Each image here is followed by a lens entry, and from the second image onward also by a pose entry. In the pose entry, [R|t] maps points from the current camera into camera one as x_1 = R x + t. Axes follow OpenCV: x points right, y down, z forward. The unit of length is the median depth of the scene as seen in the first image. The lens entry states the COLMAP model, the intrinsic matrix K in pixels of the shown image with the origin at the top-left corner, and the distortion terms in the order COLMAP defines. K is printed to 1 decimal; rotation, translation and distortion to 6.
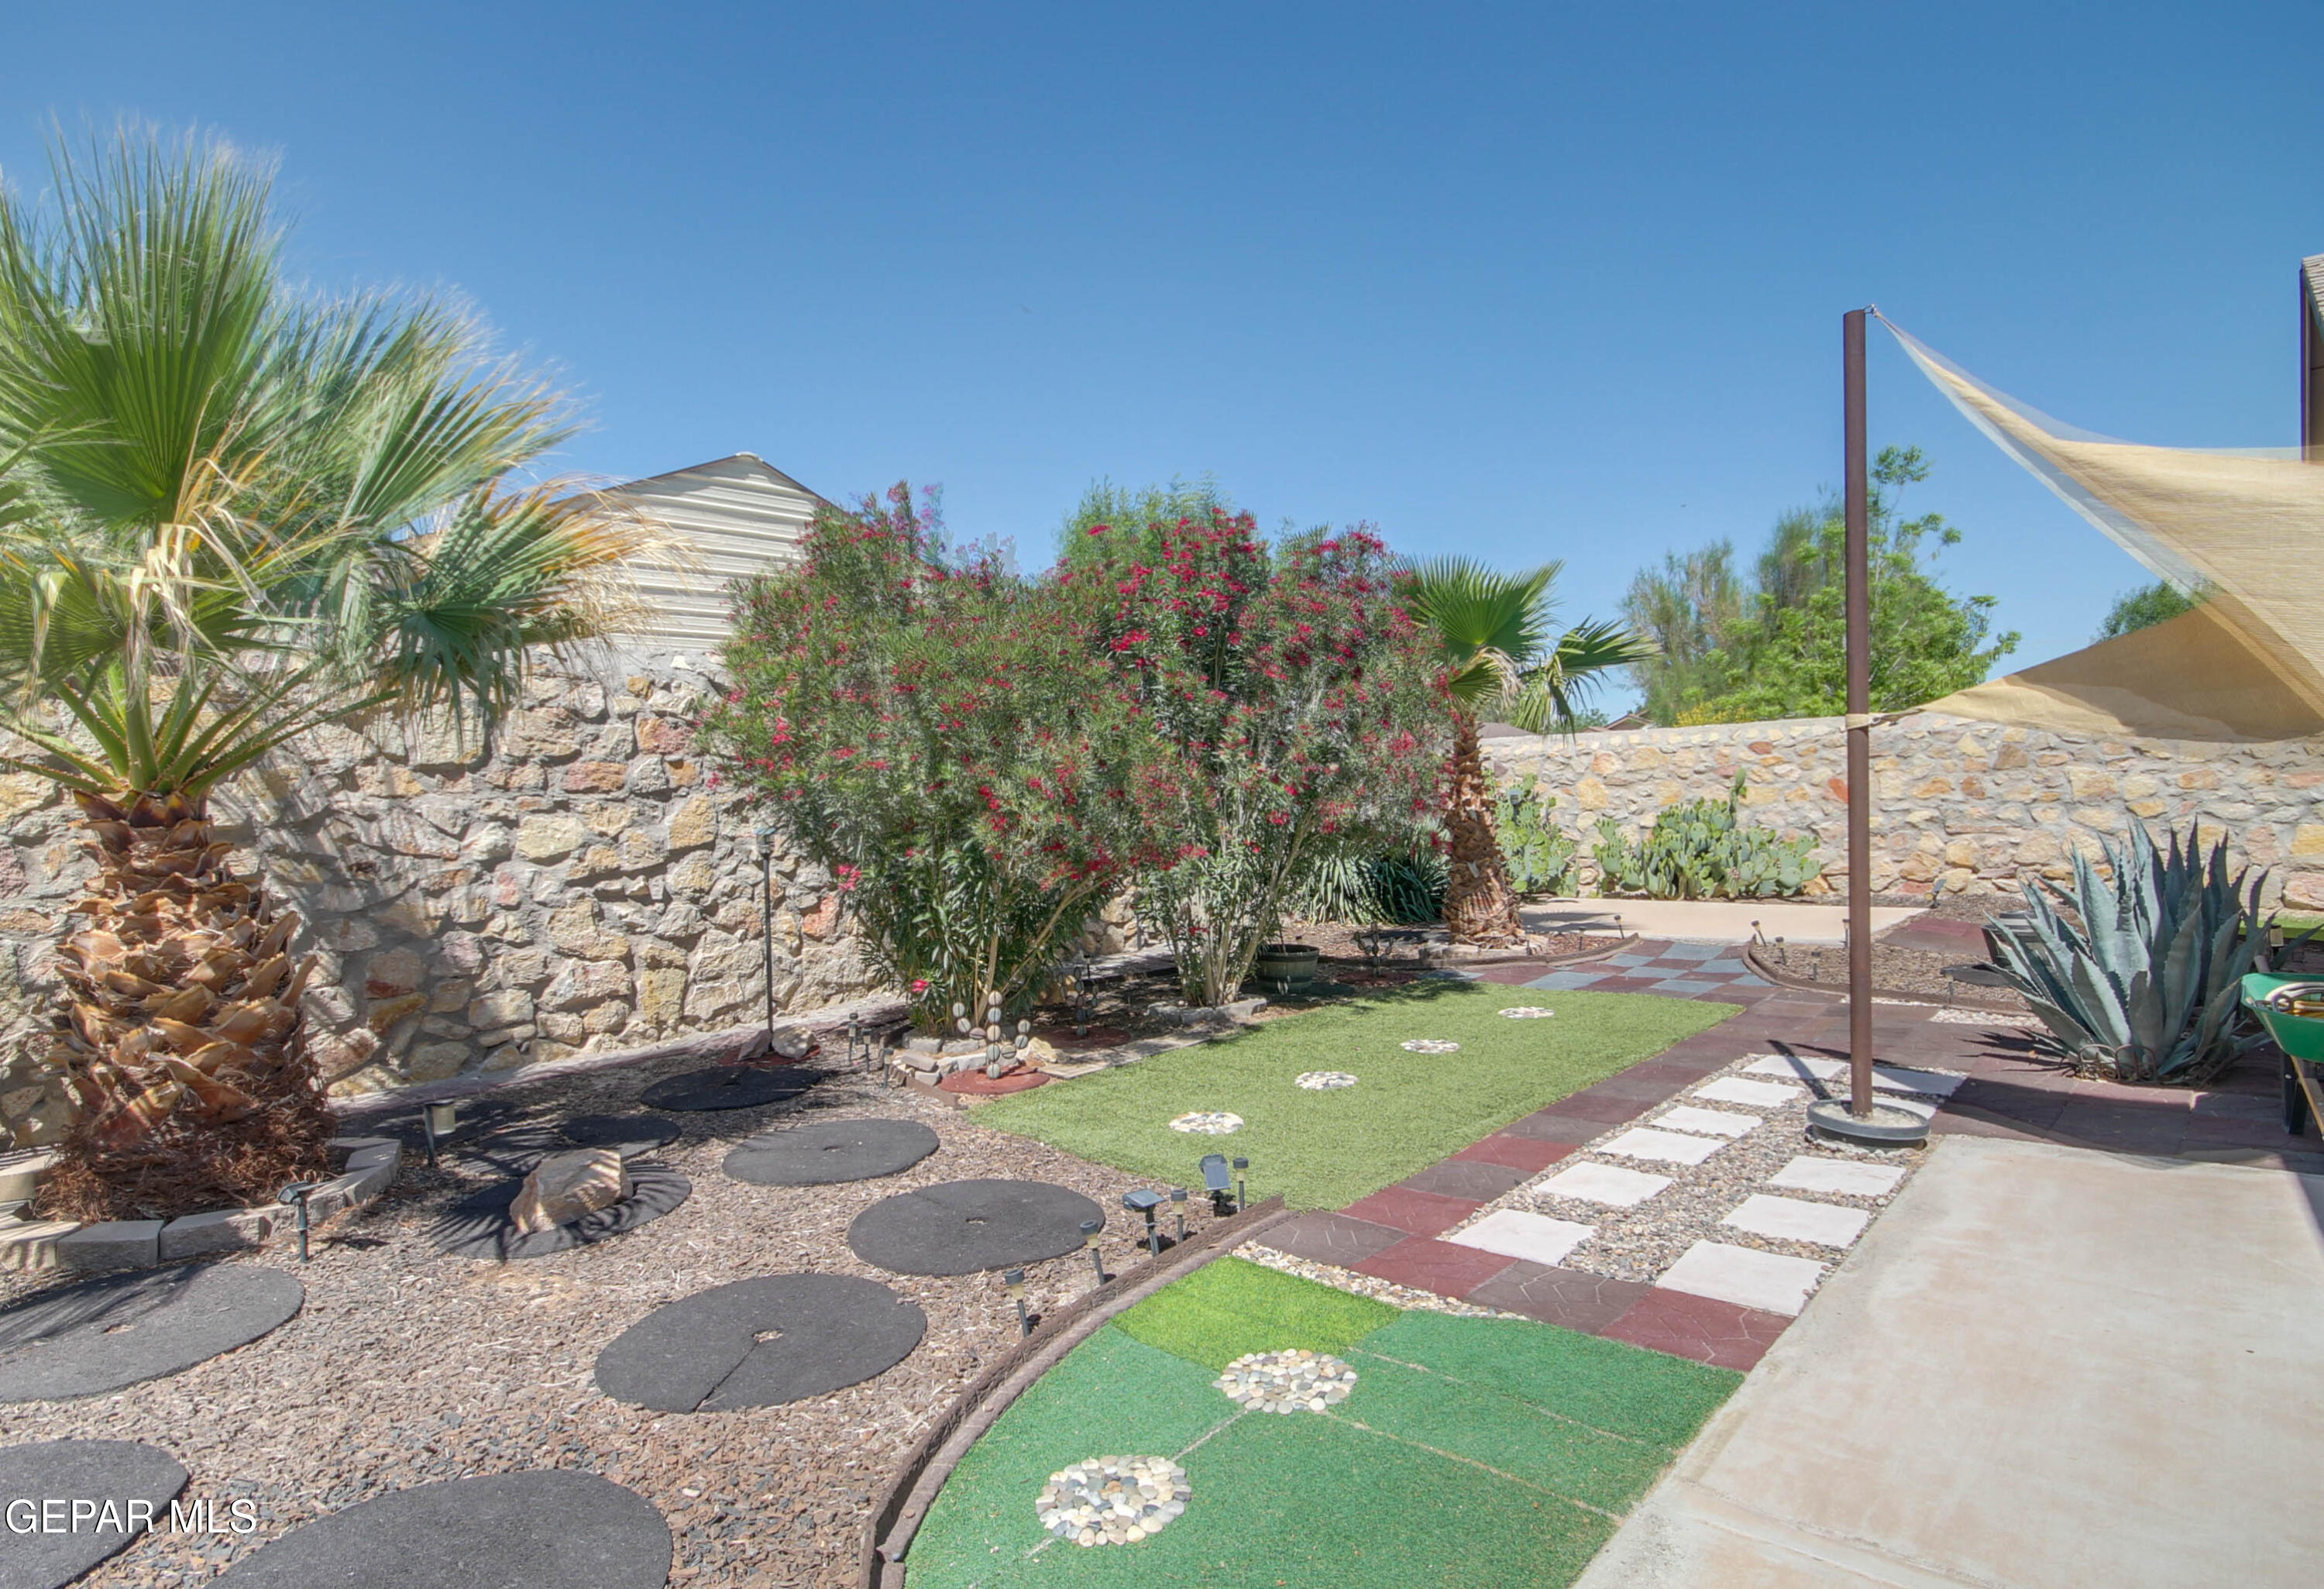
lens RADIAL K [[1214.8, 0, 1162.0], [0, 1214.8, 794.5], [0, 0, 1]] dist [-0.003209, -0.001102]
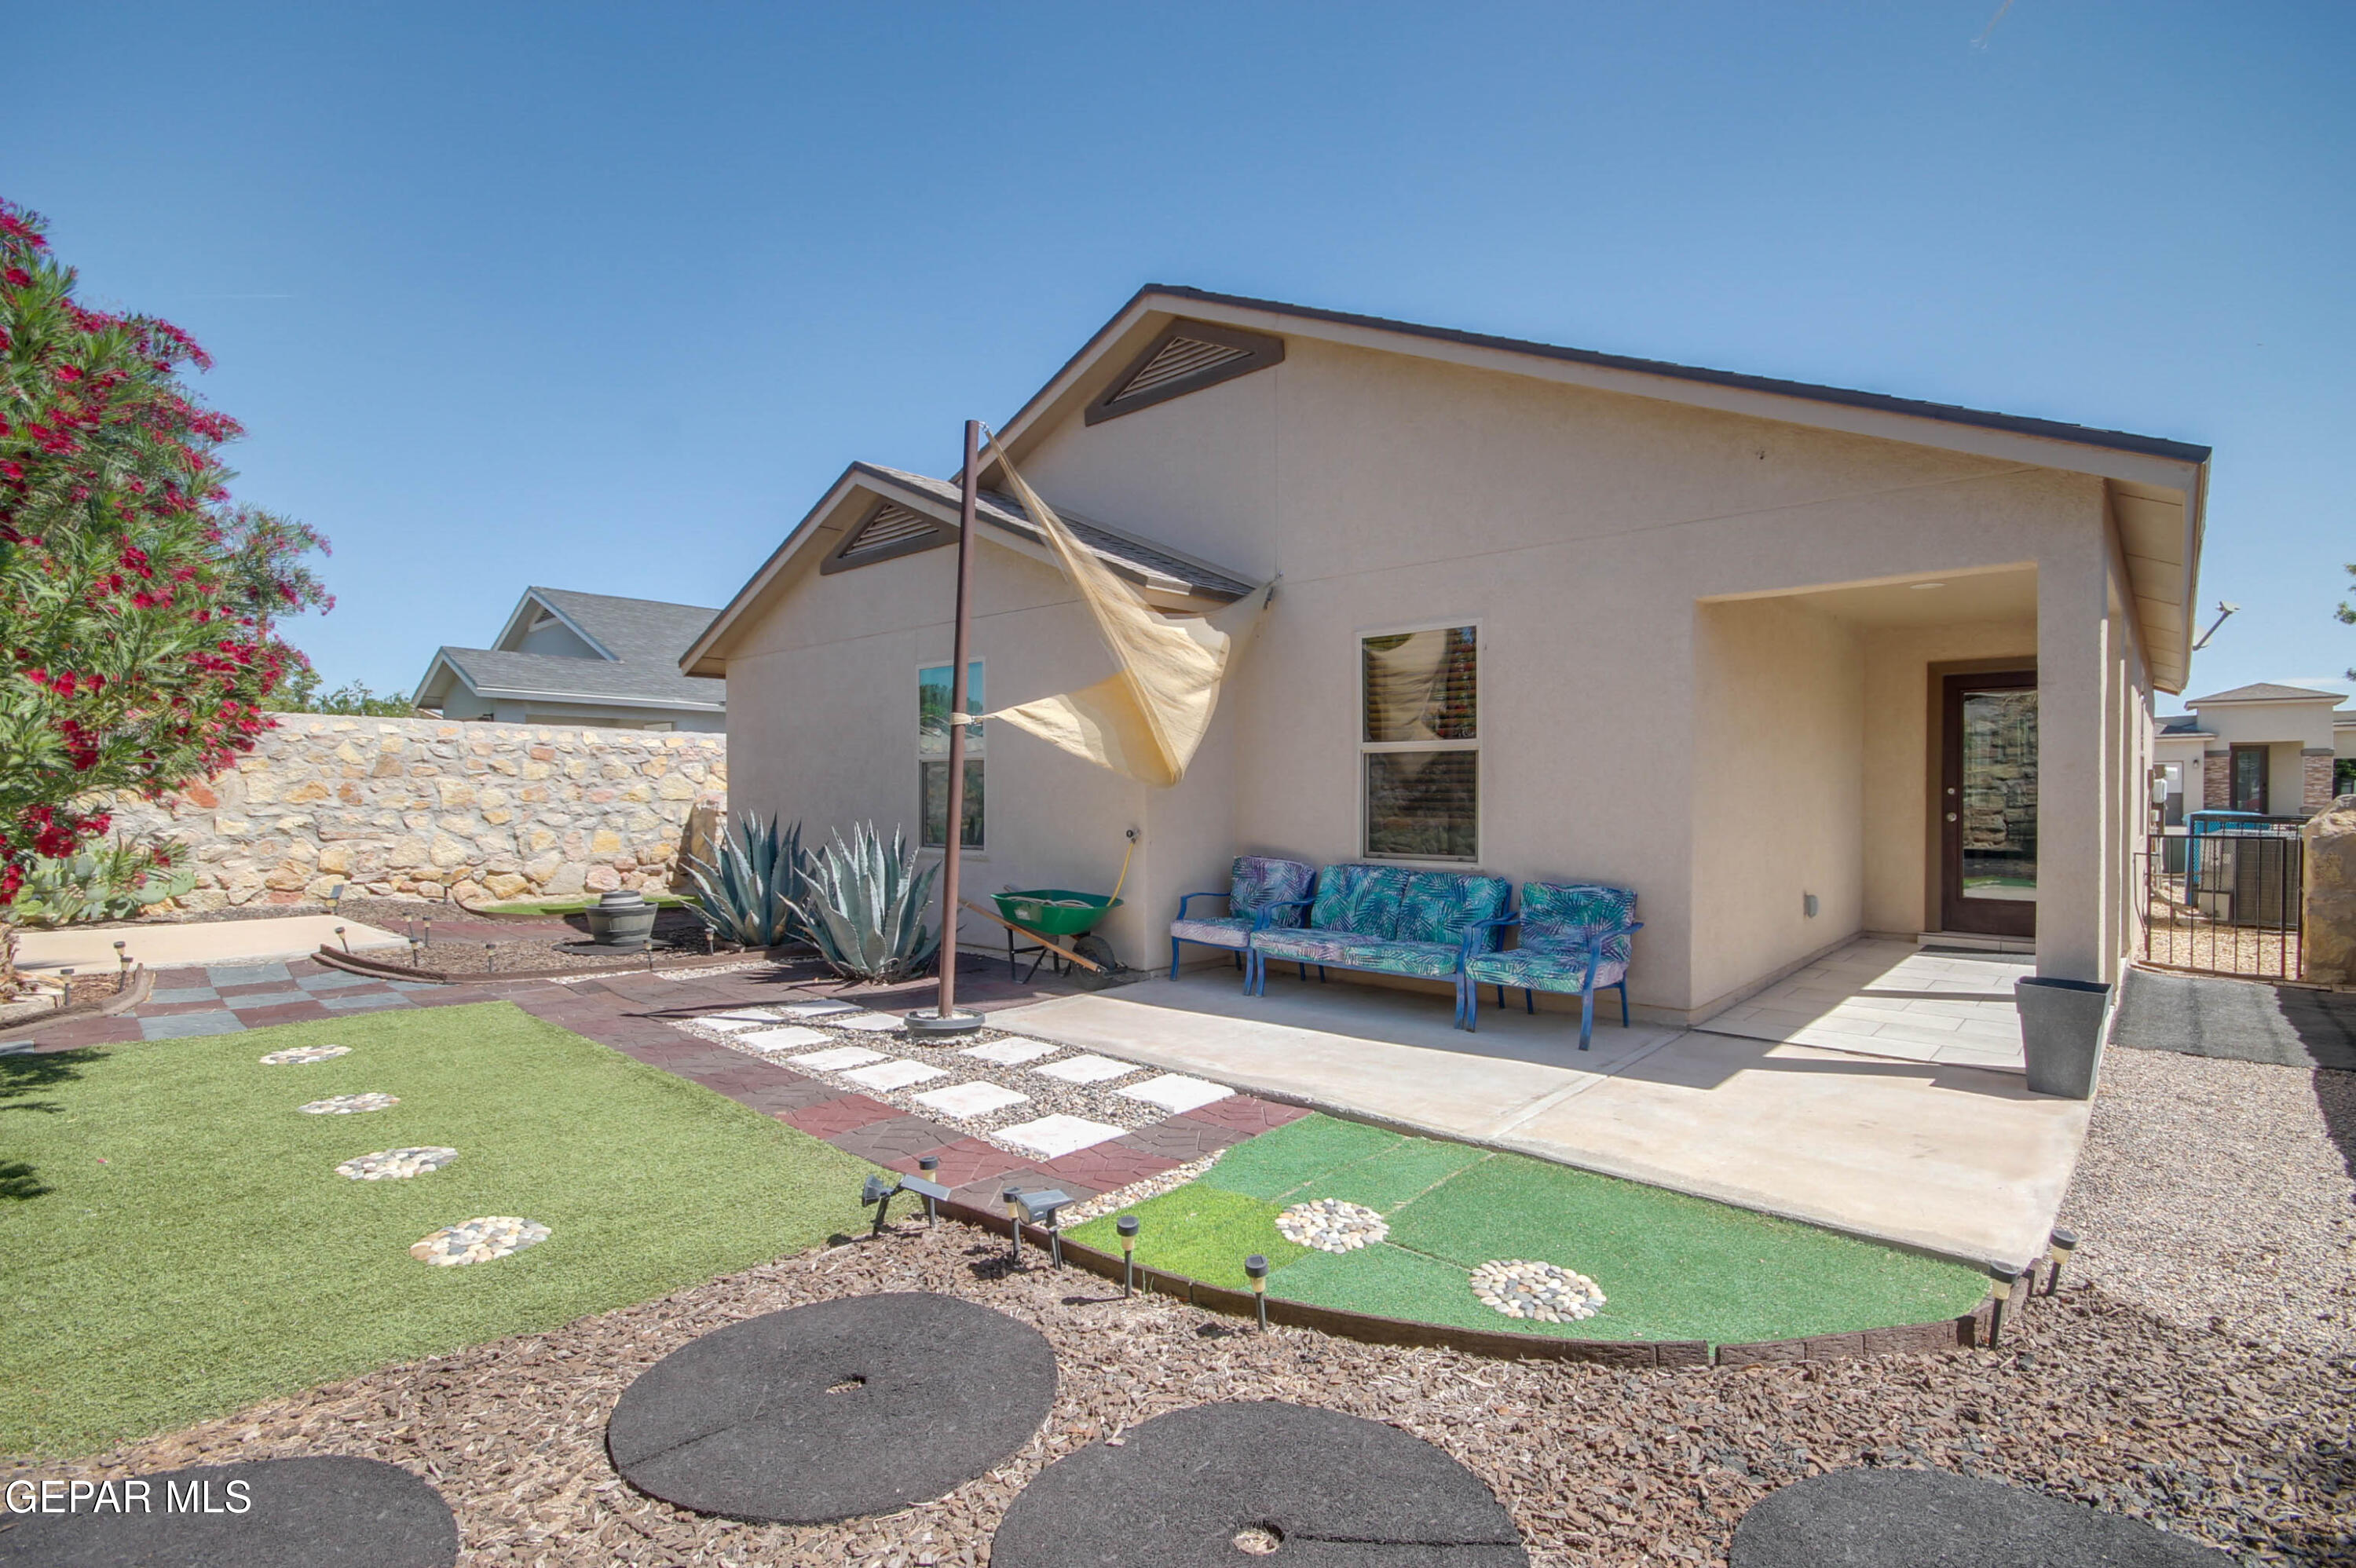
lens RADIAL K [[1108.9, 0, 1193.2], [0, 1108.9, 802.5], [0, 0, 1]] dist [-0.006763, -0.000516]
pose [[-0.021890, 0.037060, 0.999073, -0.490921], [-0.006075, 0.999289, -0.037201, 0.057400], [-0.999742, -0.006884, -0.021649, 0.580750]]
